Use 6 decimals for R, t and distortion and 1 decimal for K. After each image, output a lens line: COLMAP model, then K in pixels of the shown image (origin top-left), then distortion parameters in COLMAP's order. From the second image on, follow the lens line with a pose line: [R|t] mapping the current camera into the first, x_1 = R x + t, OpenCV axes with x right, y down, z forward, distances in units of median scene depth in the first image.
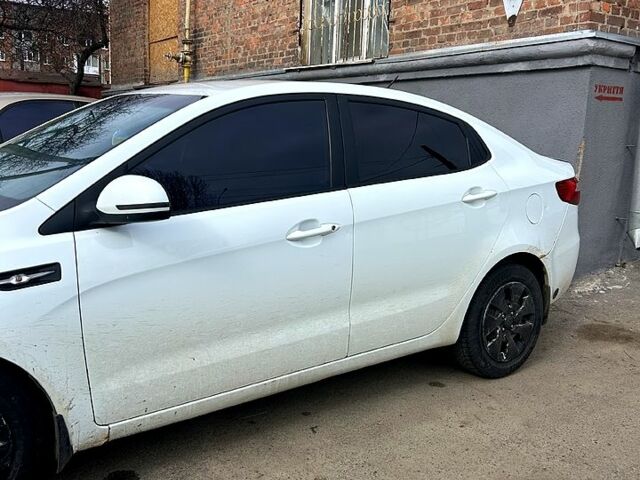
lens RADIAL K [[614.1, 0, 320.0], [0, 614.1, 240.0], [0, 0, 1]] dist [0.015274, -0.024186]
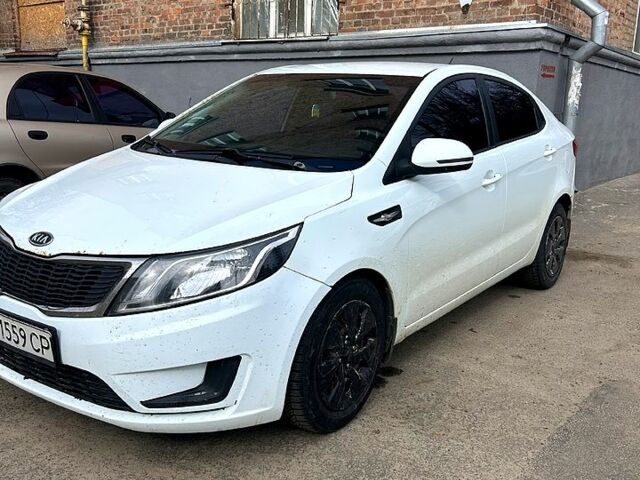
lens RADIAL K [[614.1, 0, 320.0], [0, 614.1, 240.0], [0, 0, 1]] dist [0.015274, -0.024186]
pose [[0.956879, -0.067110, 0.282627, -0.277483], [0.053602, 0.997032, 0.055269, 0.008666], [-0.285498, -0.037737, 0.957636, -0.069046]]
